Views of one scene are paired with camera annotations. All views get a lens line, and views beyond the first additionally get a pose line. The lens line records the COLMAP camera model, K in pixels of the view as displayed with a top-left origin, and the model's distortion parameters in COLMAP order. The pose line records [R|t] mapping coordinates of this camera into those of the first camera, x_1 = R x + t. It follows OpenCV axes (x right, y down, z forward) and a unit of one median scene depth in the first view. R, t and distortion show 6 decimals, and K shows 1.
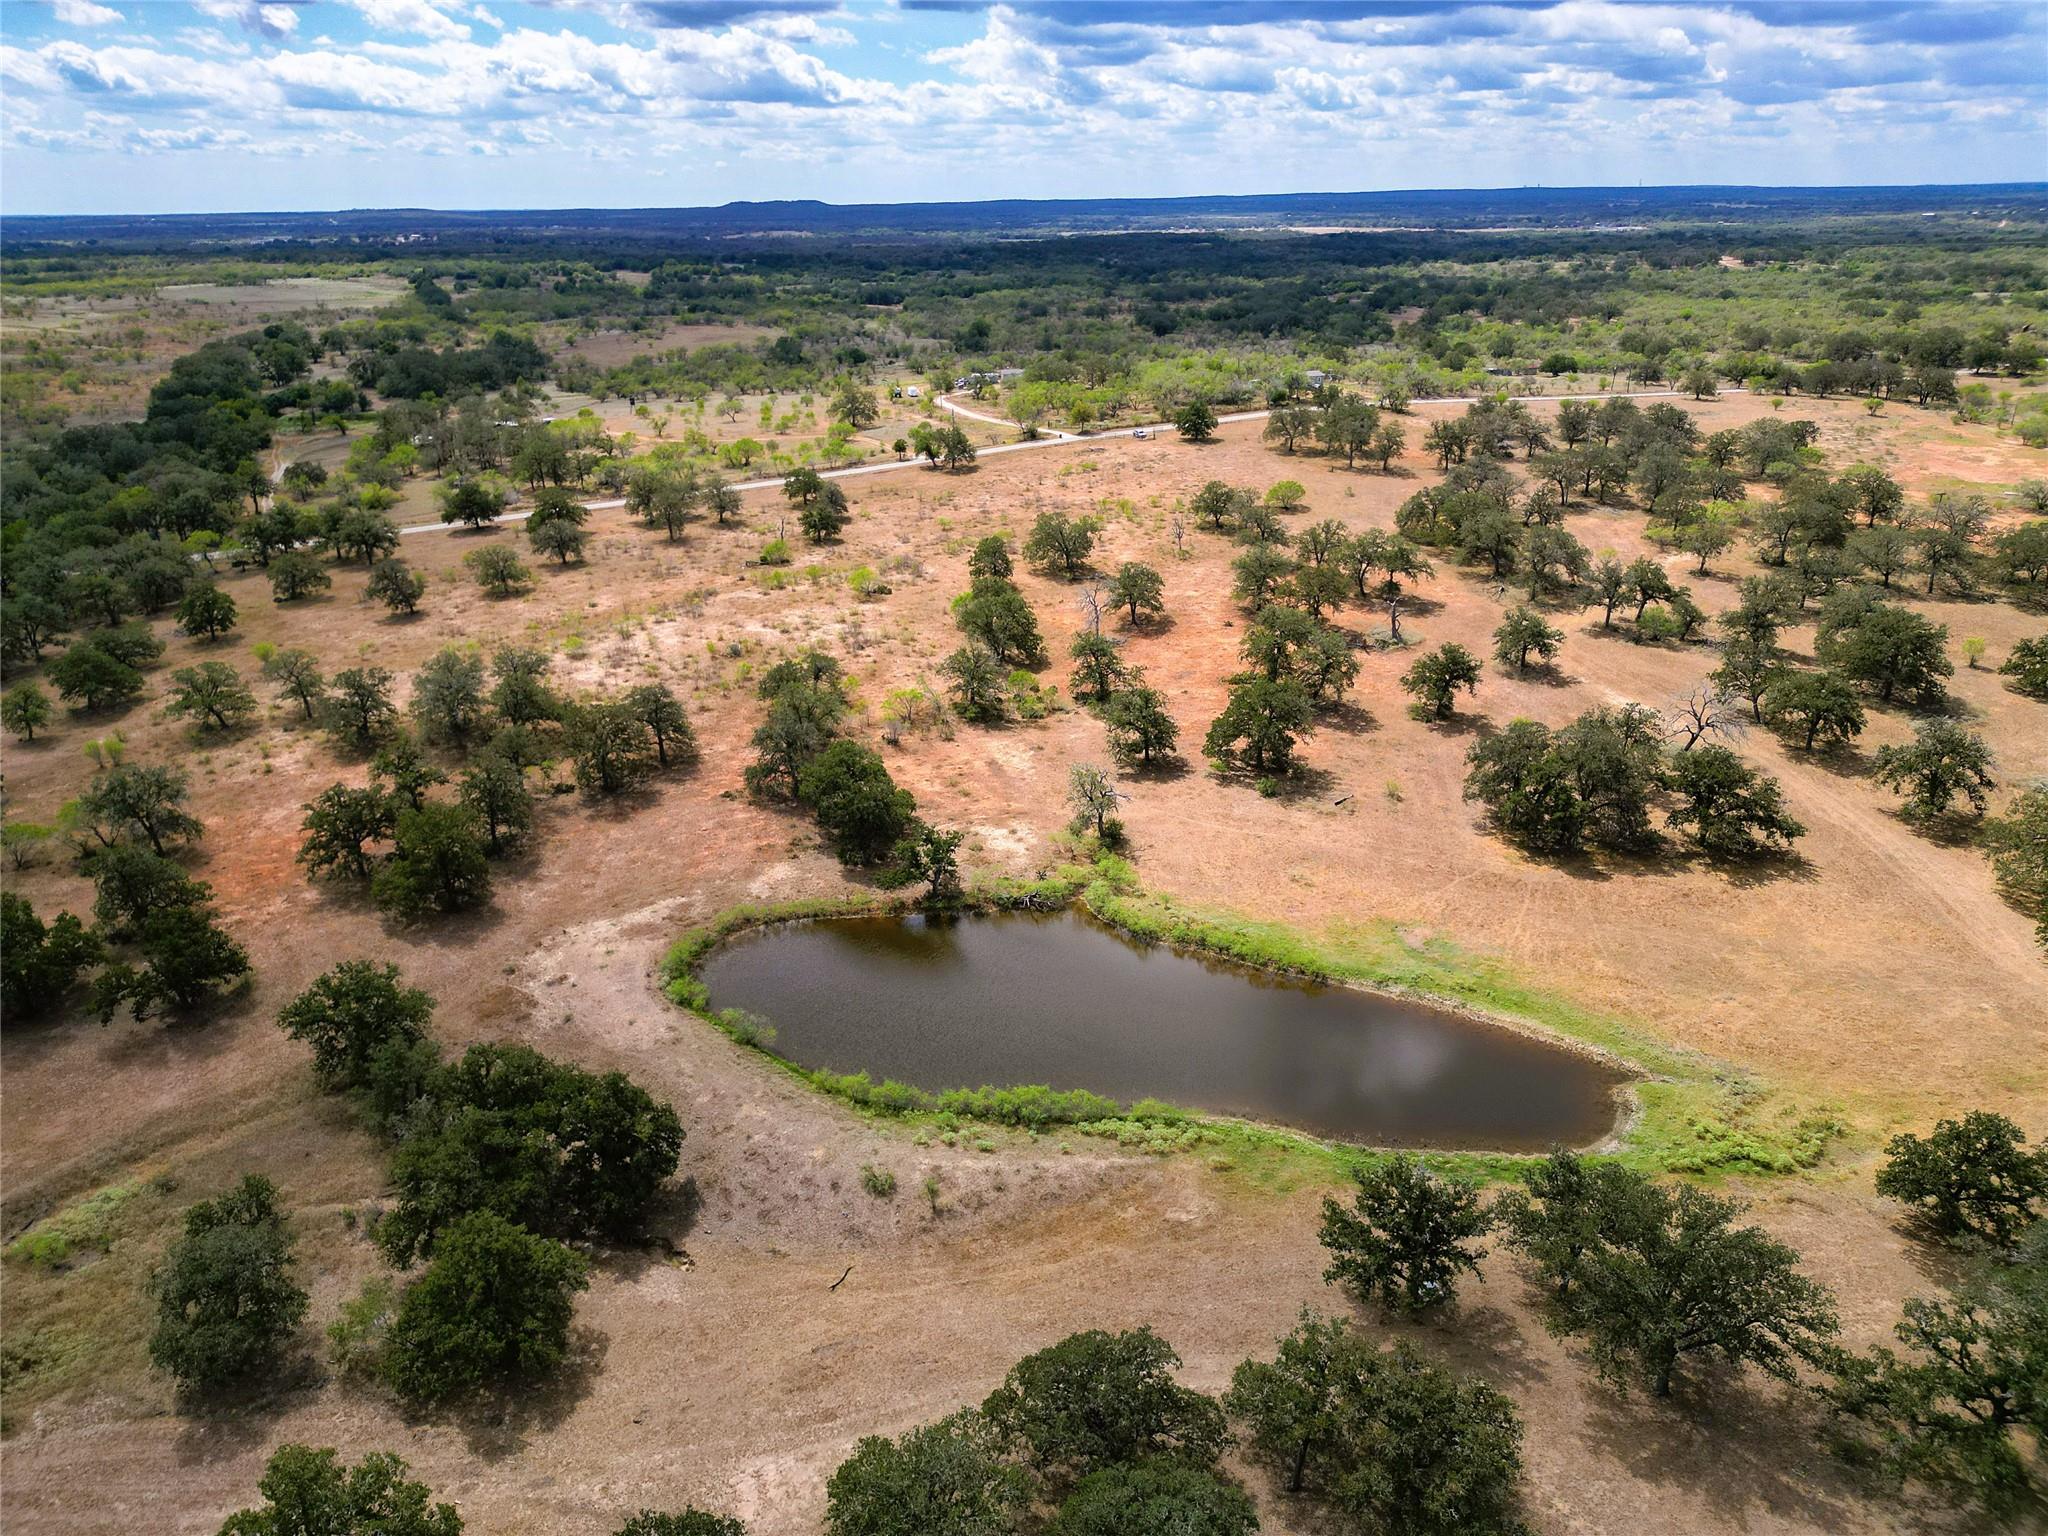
lens RADIAL K [[1437.7, 0, 1020.4], [0, 1437.7, 775.9], [0, 0, 1]] dist [0.074879, -0.087711]
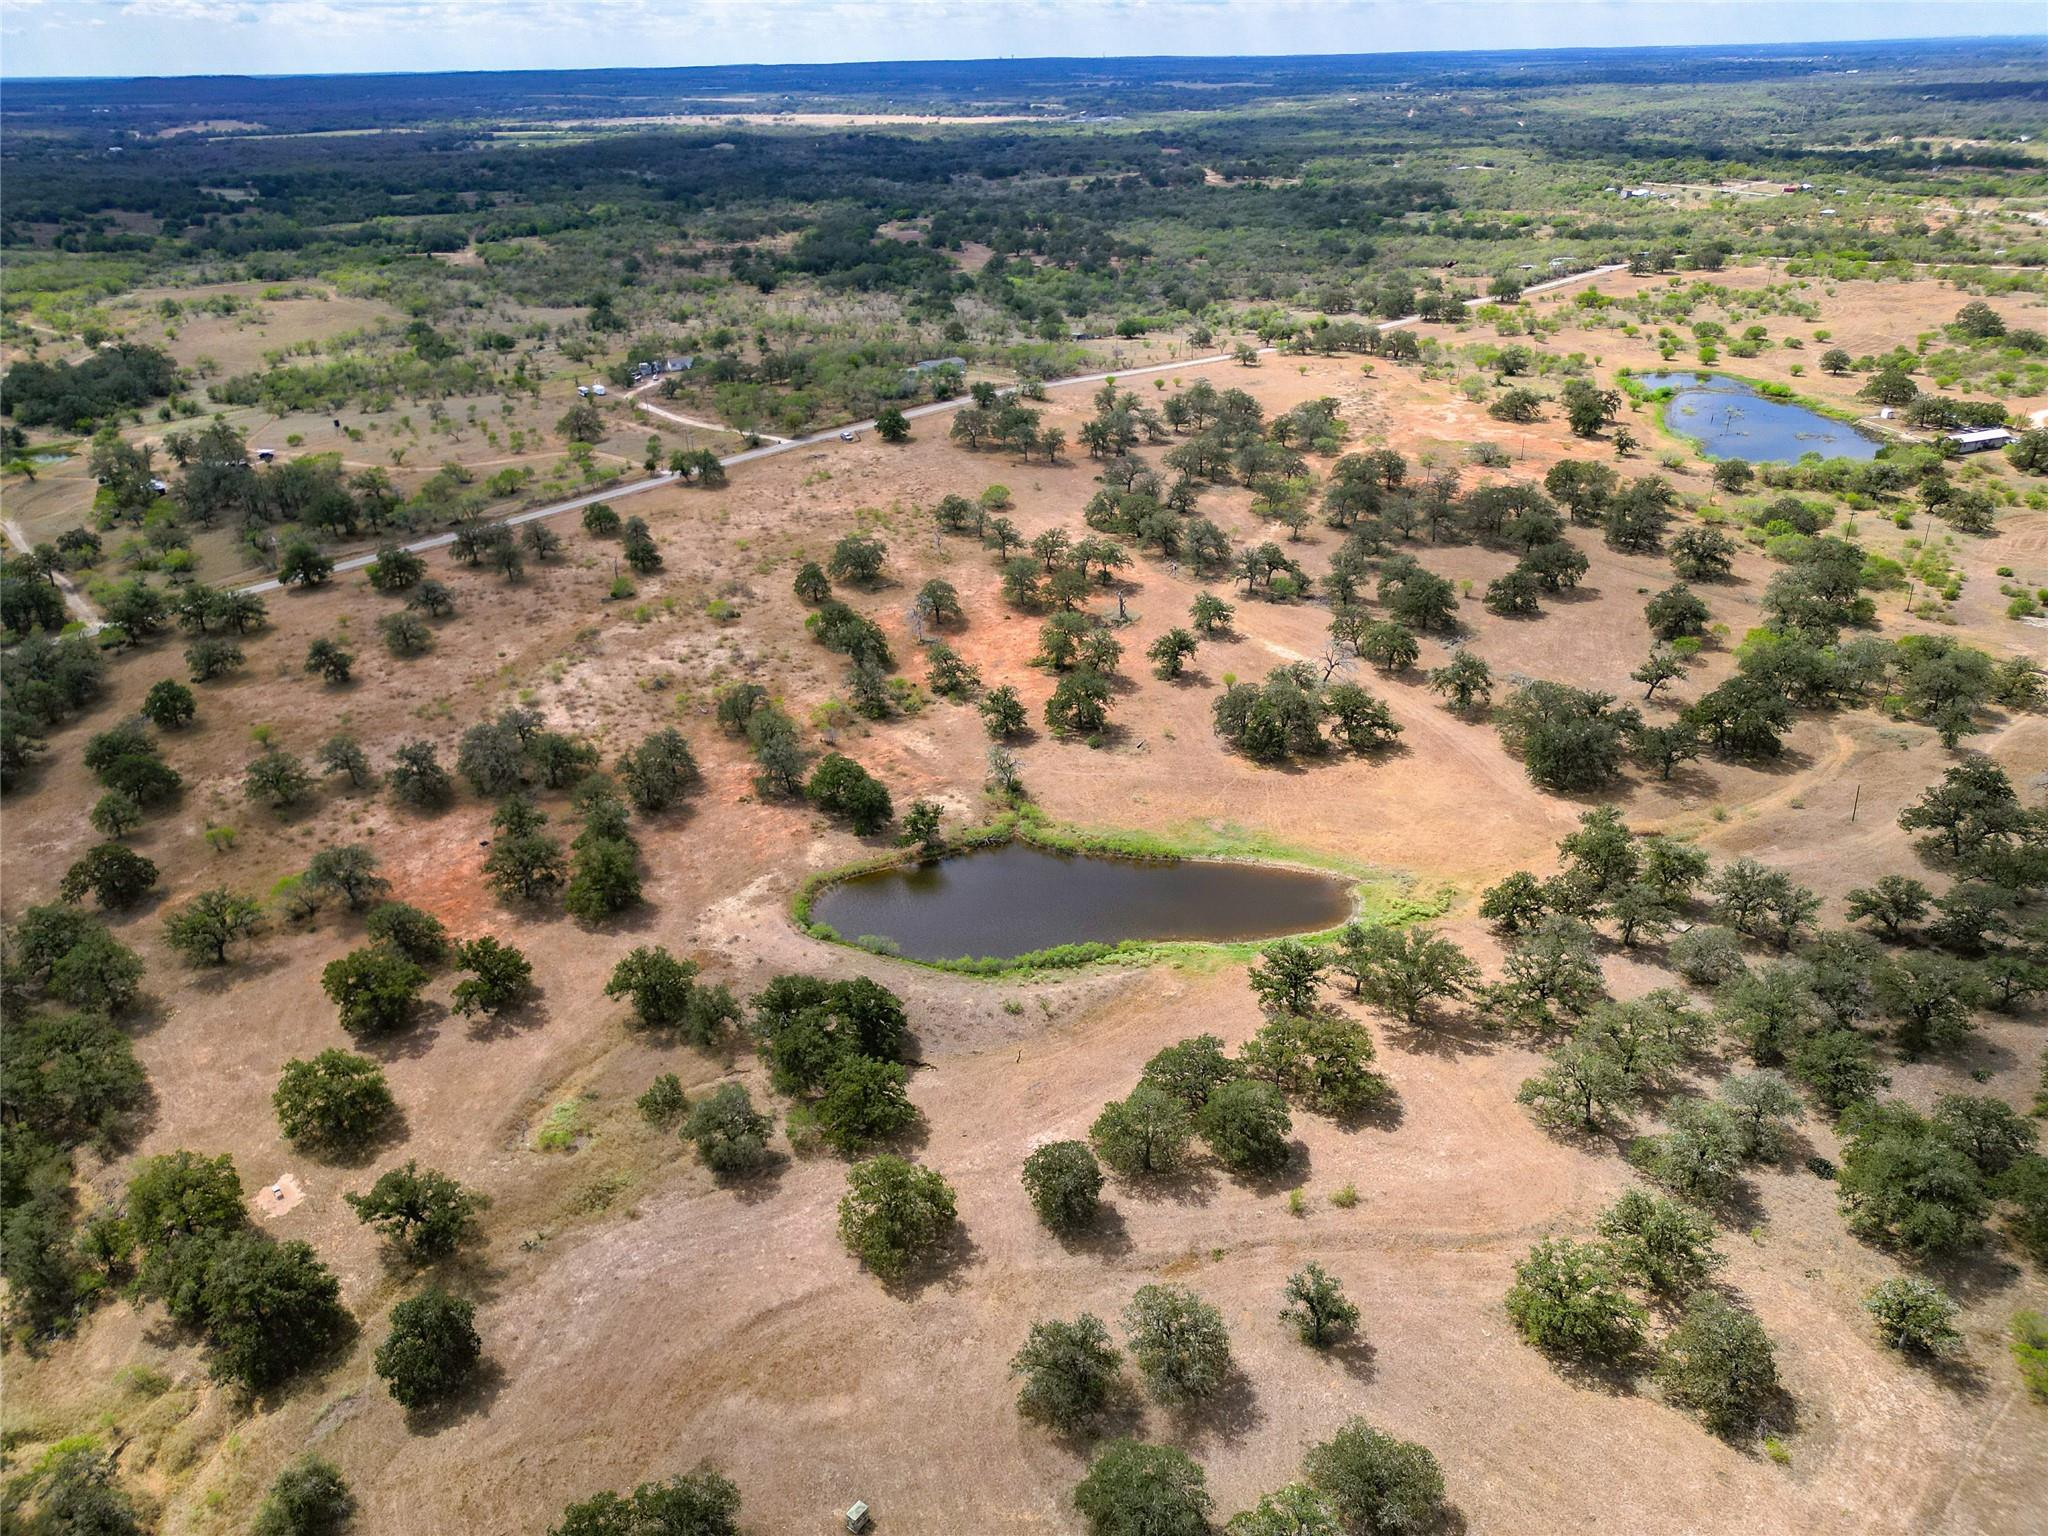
lens RADIAL K [[1437.7, 0, 1020.4], [0, 1437.7, 775.9], [0, 0, 1]] dist [0.074879, -0.087711]
pose [[0.946948, -0.146650, 0.285979, -0.315324], [0.123728, 0.987589, 0.096742, -0.103585], [-0.296617, -0.056226, 0.953340, -0.405999]]
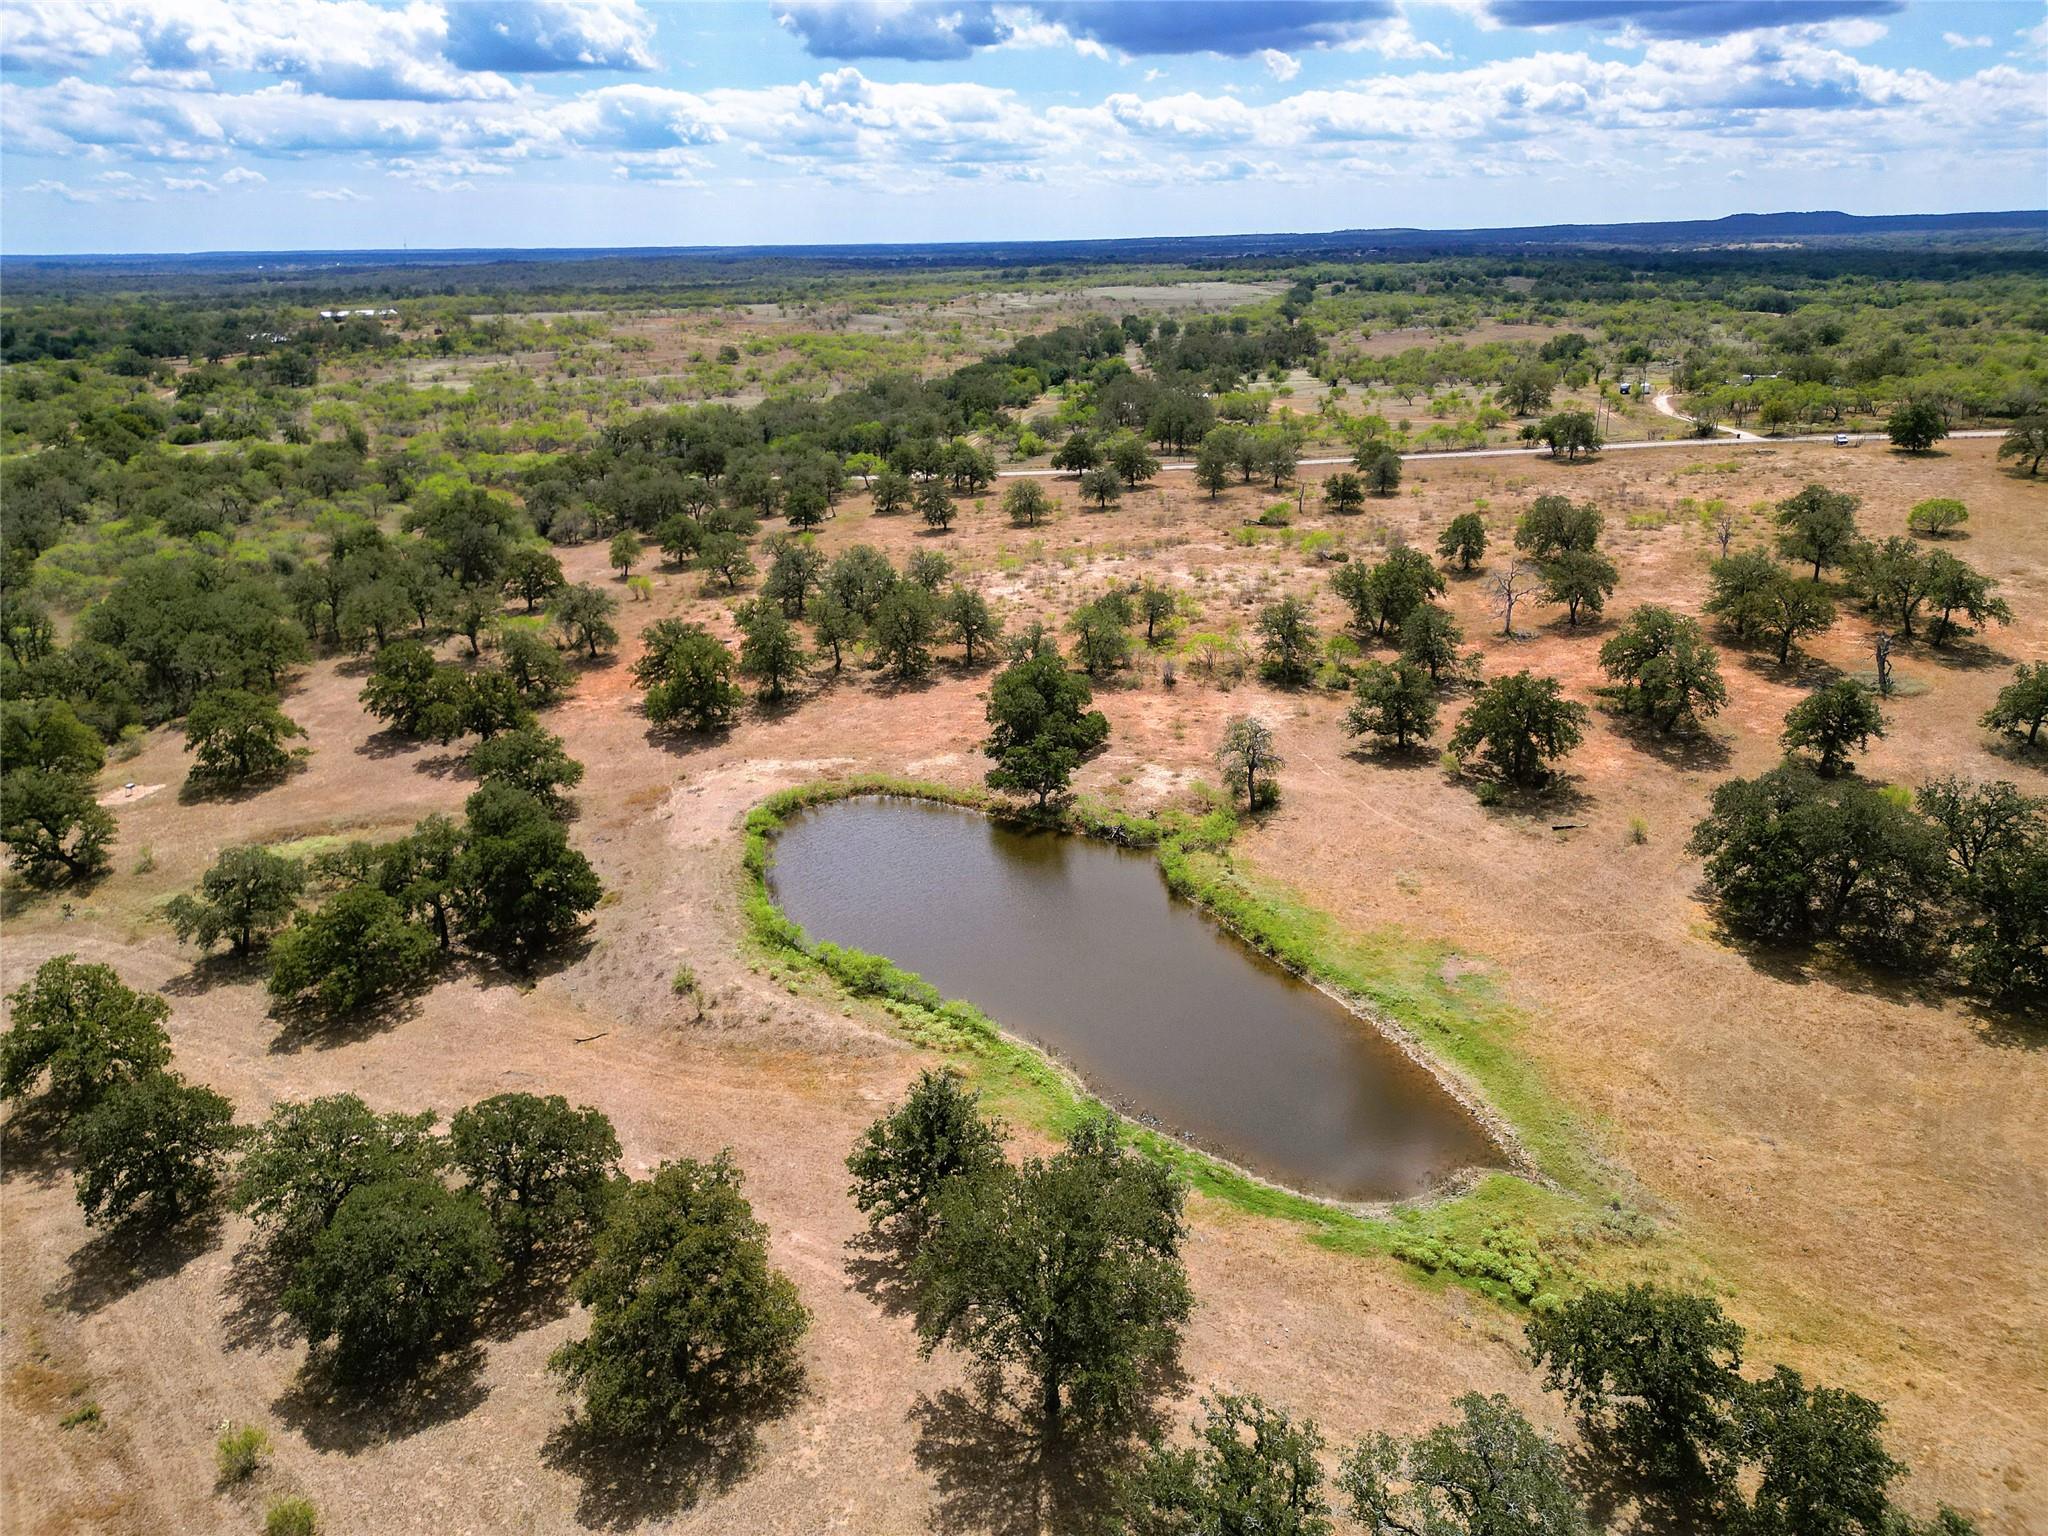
lens RADIAL K [[1437.7, 0, 1020.4], [0, 1437.7, 775.9], [0, 0, 1]] dist [0.074879, -0.087711]
pose [[0.810821, 0.203321, -0.548844, 0.375946], [-0.209619, 0.976398, 0.052033, 0.009679], [0.546469, 0.072859, 0.834304, 0.117461]]
